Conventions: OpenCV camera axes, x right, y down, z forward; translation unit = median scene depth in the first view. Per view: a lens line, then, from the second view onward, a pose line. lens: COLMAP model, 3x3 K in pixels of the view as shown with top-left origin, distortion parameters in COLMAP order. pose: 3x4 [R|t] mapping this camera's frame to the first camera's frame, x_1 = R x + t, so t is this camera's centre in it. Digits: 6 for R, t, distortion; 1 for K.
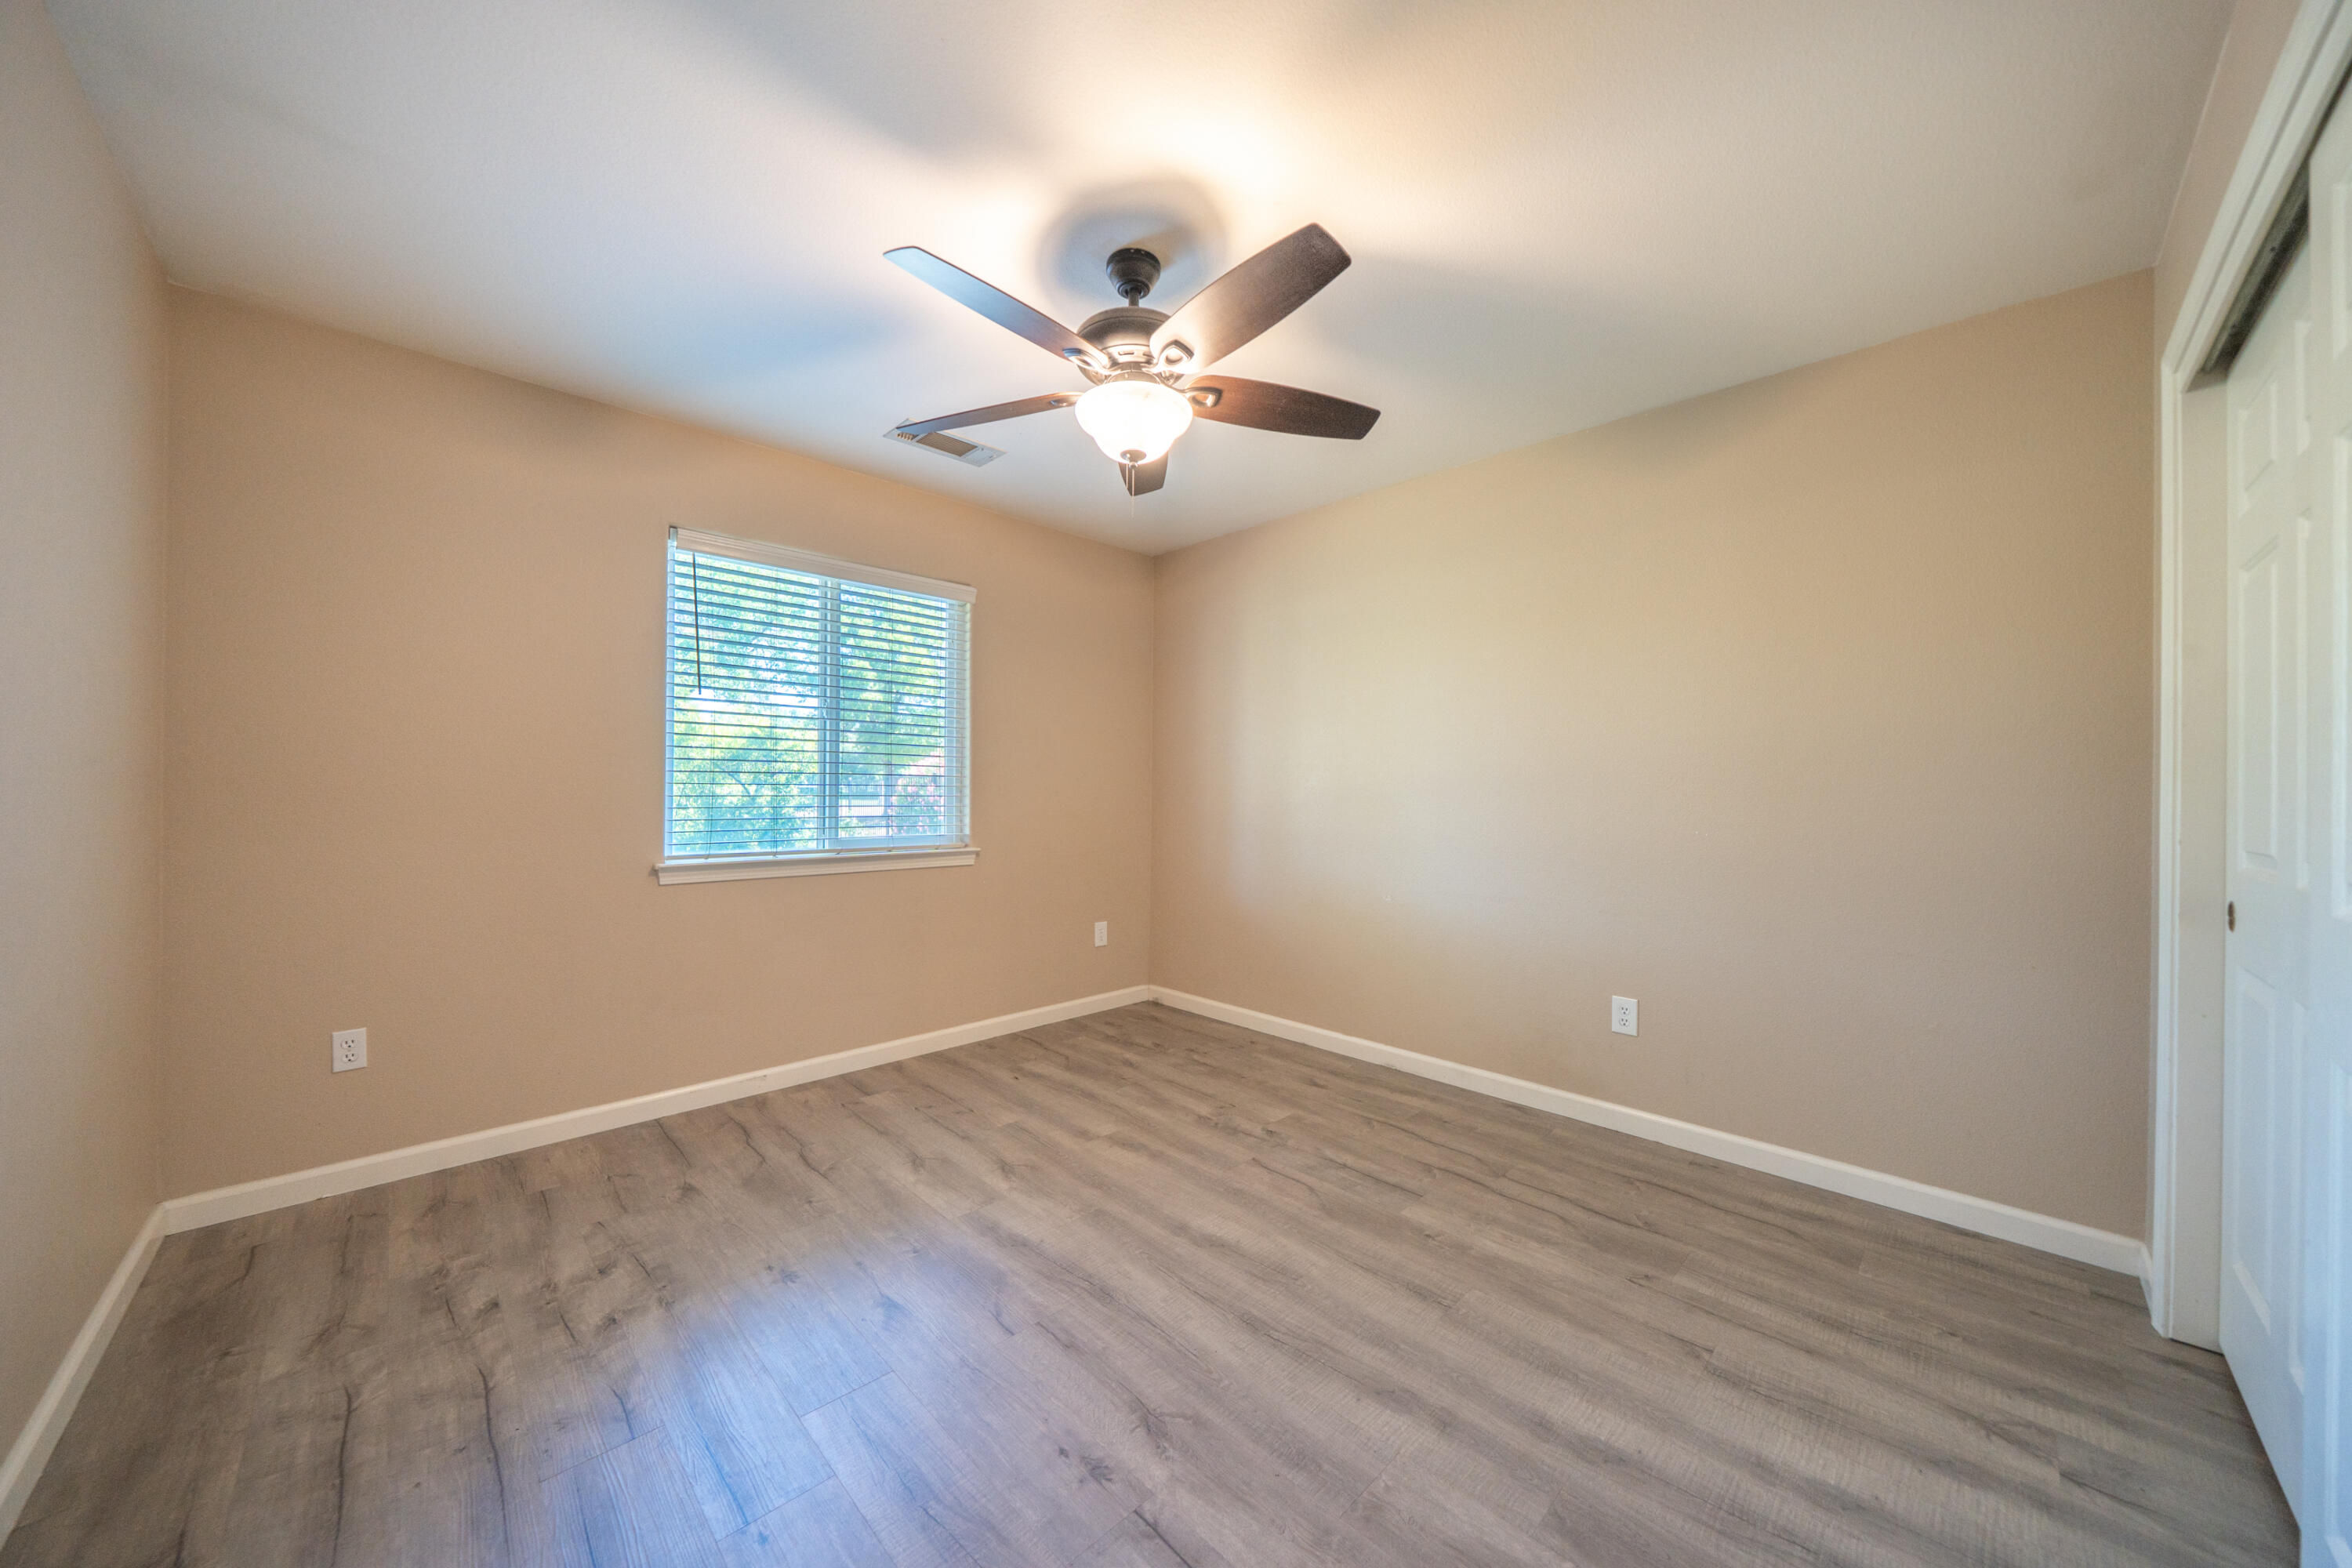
lens RADIAL K [[814.9, 0, 1175.0], [0, 814.9, 791.0], [0, 0, 1]] dist [-0.014093, 0.000811]
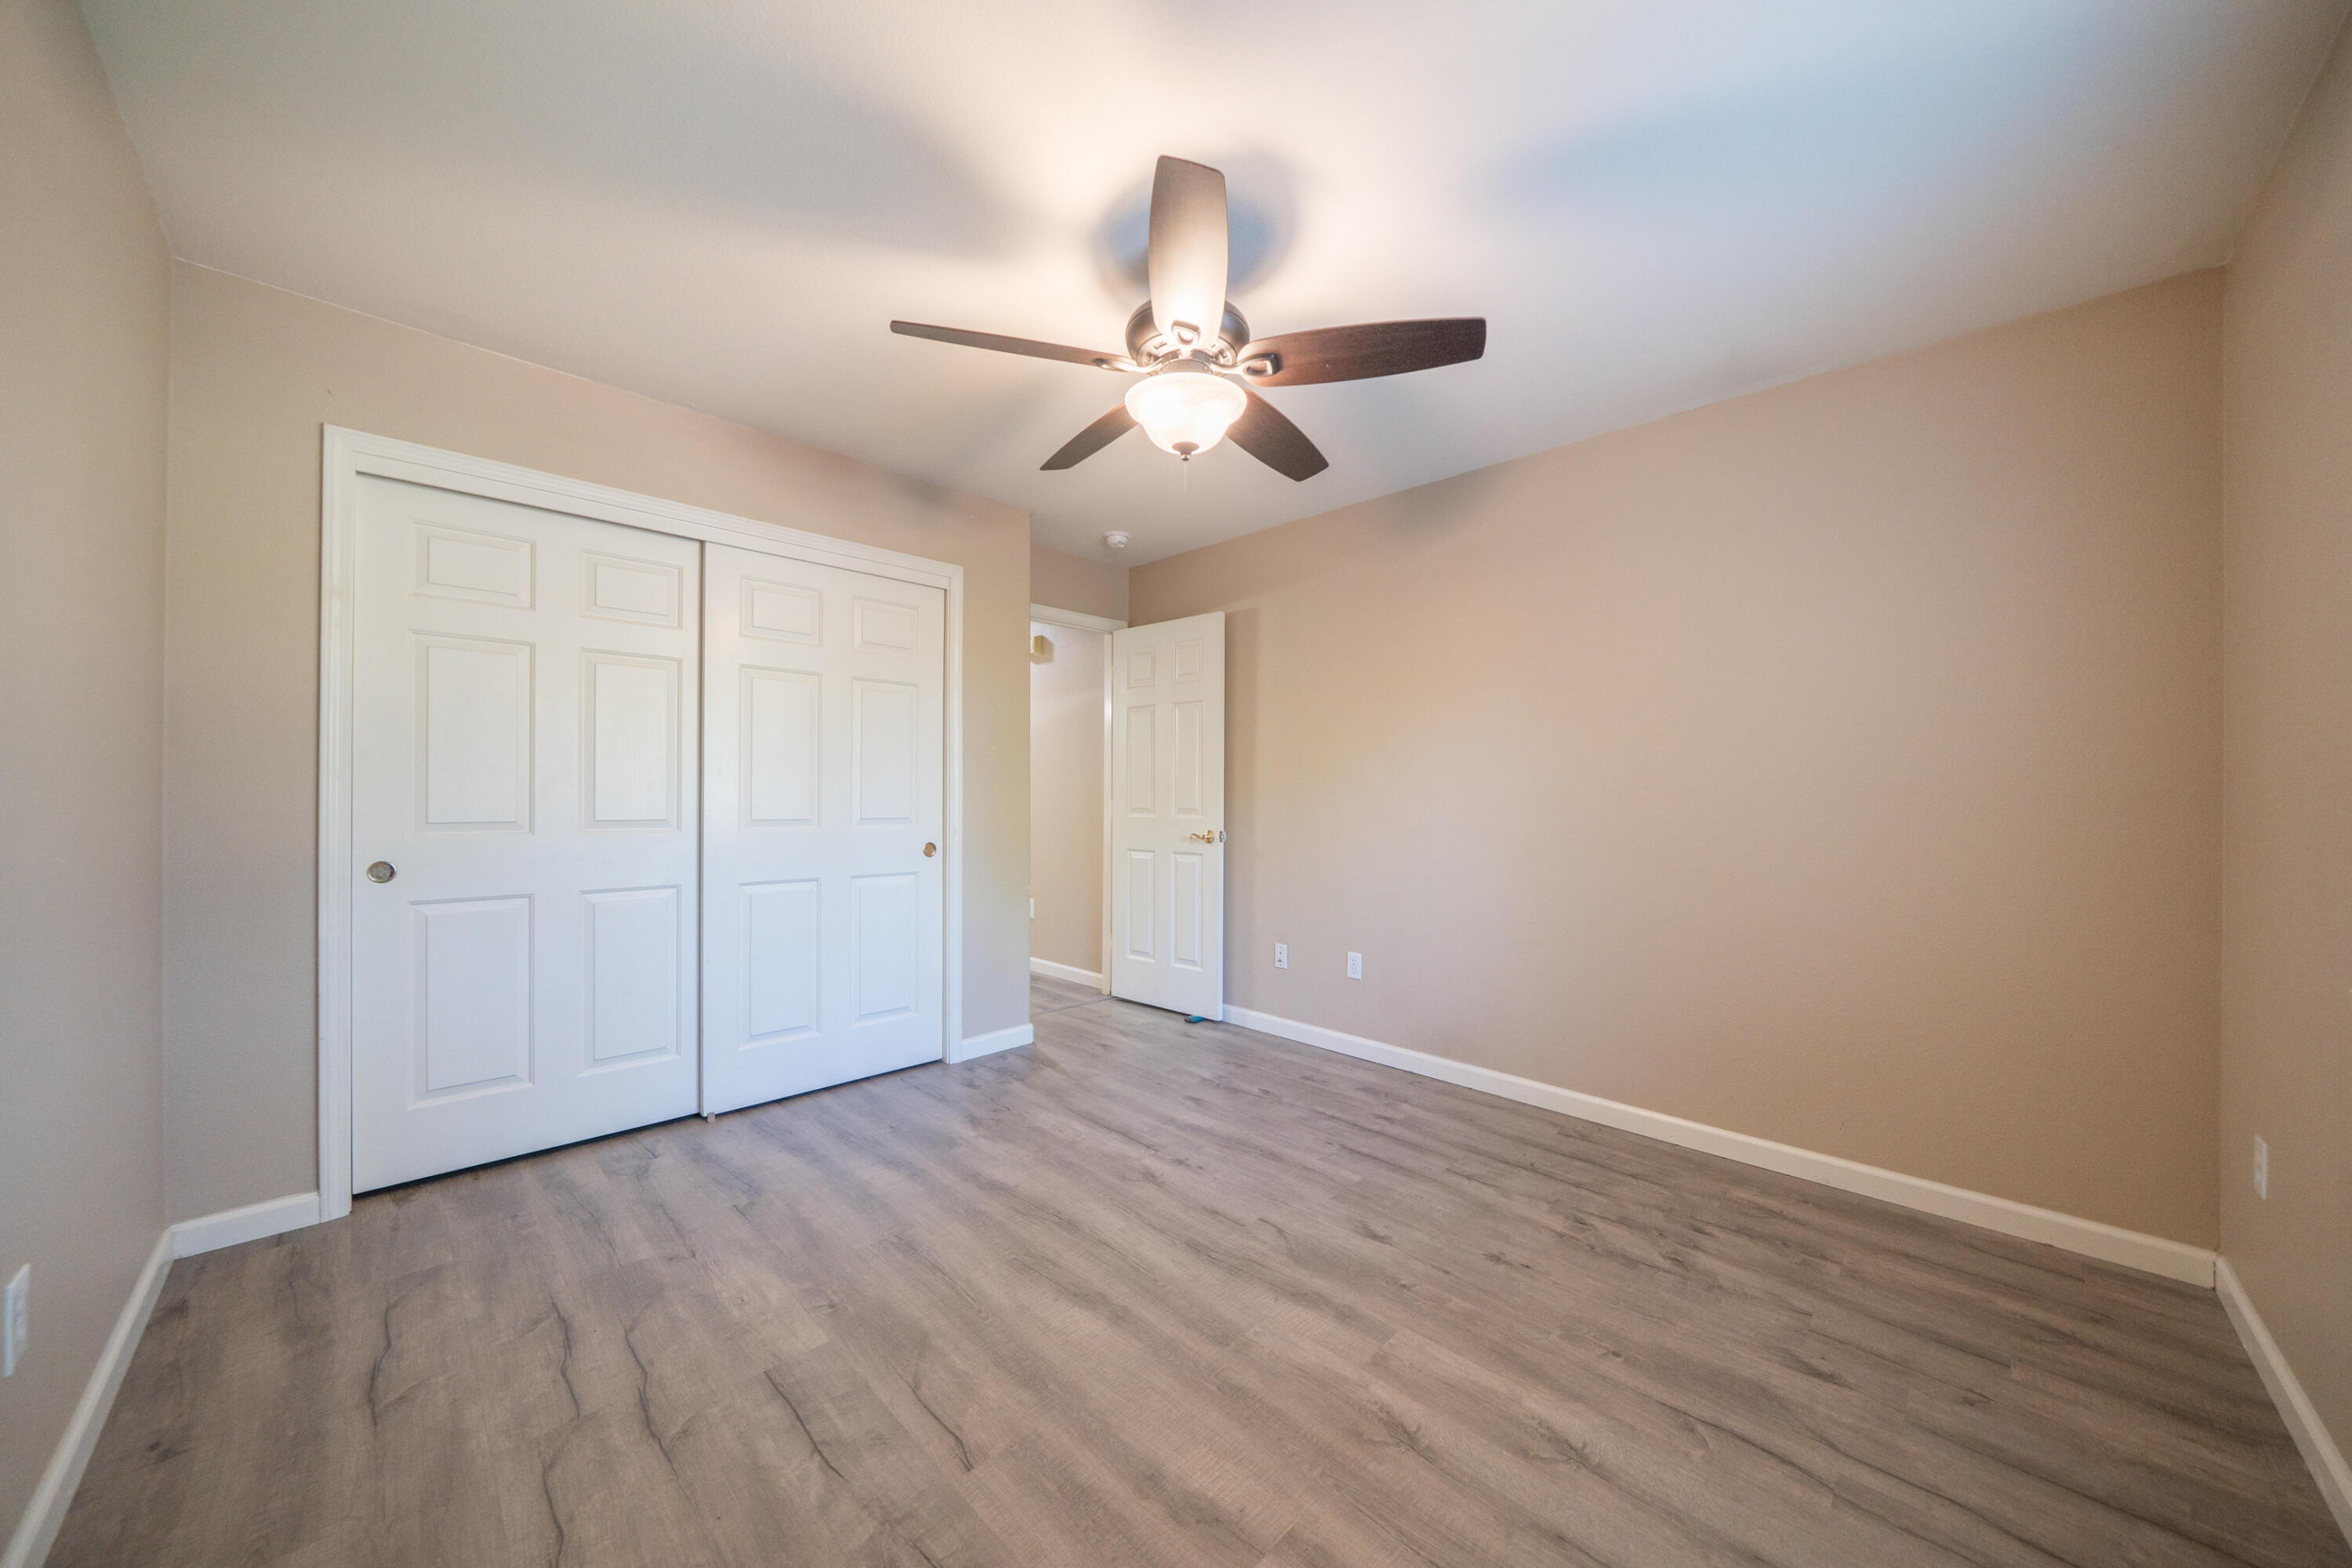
lens RADIAL K [[814.9, 0, 1175.6], [0, 814.9, 794.1], [0, 0, 1]] dist [-0.014093, 0.000811]
pose [[-0.999786, -0.016340, -0.012683, -0.032393], [-0.016264, 0.999849, -0.006061, 0.005356], [0.012781, -0.005853, -0.999901, 1.888959]]
